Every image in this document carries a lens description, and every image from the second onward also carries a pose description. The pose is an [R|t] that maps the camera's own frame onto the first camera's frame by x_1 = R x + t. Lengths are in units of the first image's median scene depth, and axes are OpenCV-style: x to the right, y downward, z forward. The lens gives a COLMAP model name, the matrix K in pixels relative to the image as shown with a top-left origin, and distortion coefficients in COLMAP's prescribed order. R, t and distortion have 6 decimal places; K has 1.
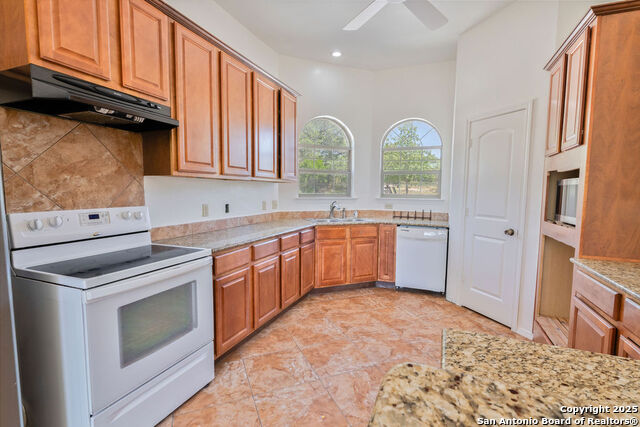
lens RADIAL K [[305.9, 0, 318.9], [0, 305.9, 212.5], [0, 0, 1]] dist [0.003062, 0.000297]
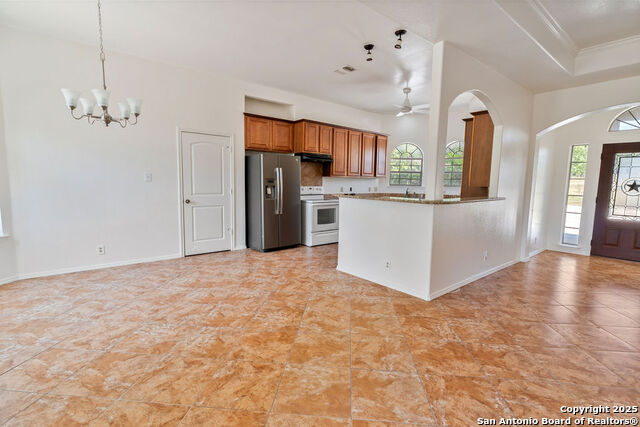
lens RADIAL K [[305.9, 0, 318.6], [0, 305.9, 211.9], [0, 0, 1]] dist [0.003062, 0.000297]
pose [[0.889903, 0.061018, -0.452050, 0.825203], [-0.048060, 0.998039, 0.040106, 0.114637], [0.453611, -0.013965, 0.891091, -1.803595]]
